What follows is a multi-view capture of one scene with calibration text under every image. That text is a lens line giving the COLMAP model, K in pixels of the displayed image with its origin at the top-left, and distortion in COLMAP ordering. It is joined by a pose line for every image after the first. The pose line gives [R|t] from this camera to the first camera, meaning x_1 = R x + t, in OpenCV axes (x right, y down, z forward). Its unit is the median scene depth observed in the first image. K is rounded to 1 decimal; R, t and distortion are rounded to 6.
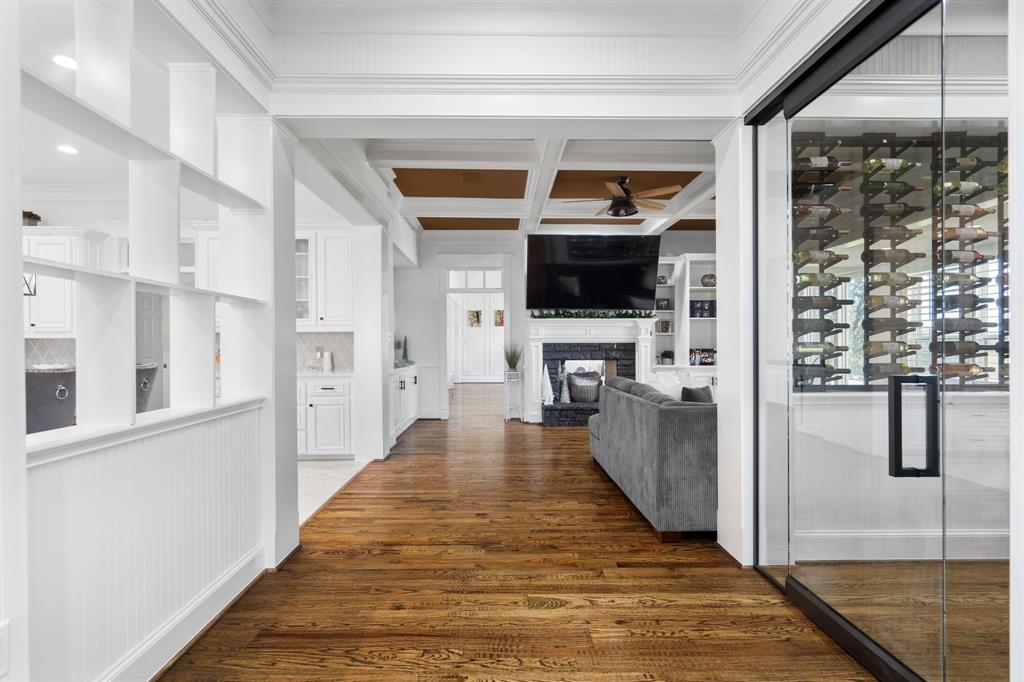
lens RADIAL K [[471.3, 0, 502.3], [0, 471.3, 344.9], [0, 0, 1]] dist [-0.002848, 0.003543]
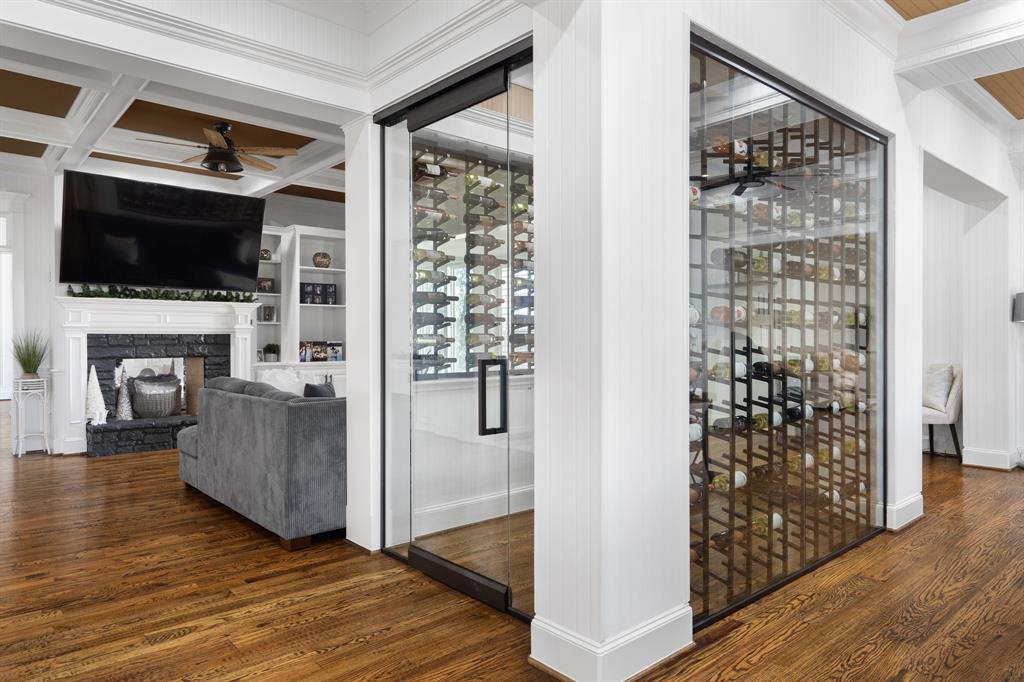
lens RADIAL K [[650.4, 0, 505.5], [0, 650.4, 336.0], [0, 0, 1]] dist [-0.000419, 0.006610]
pose [[0.759648, 0.001248, 0.650333, -0.172103], [-0.000482, 0.999999, -0.001355, 0.000503], [-0.650334, 0.000716, 0.759648, -0.241995]]
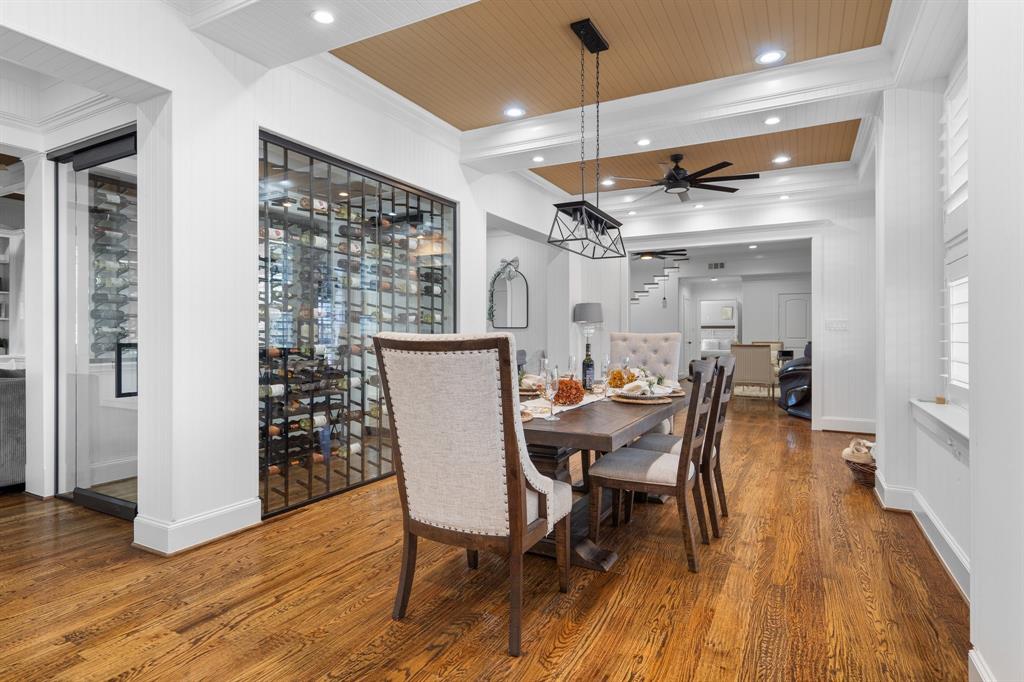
lens RADIAL K [[547.4, 0, 504.6], [0, 547.4, 335.2], [0, 0, 1]] dist [0.002451, -0.001249]
pose [[0.494501, 0.000323, 0.869177, -0.161844], [-0.000301, 1.000000, -0.000200, 0.017454], [-0.869177, -0.000162, 0.494501, -0.774787]]
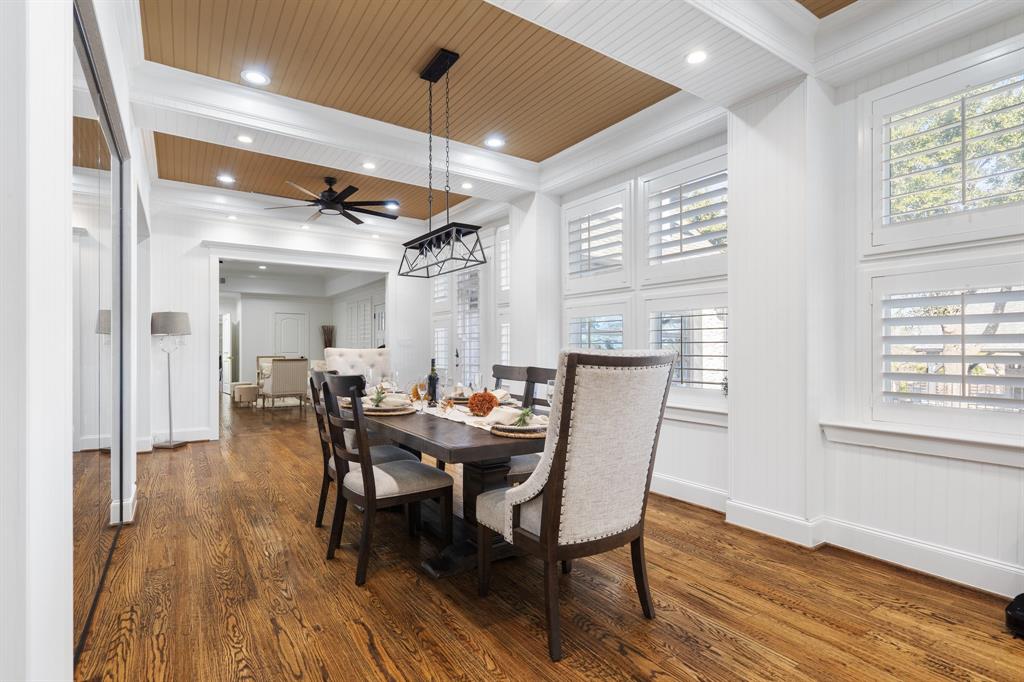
lens RADIAL K [[499.1, 0, 504.8], [0, 499.1, 349.0], [0, 0, 1]] dist [-0.001026, -0.000517]
pose [[-0.534129, 0.002091, 0.845400, -0.074759], [0.000275, 0.999997, -0.002299, 0.015879], [-0.845403, -0.000995, -0.534129, 0.168307]]
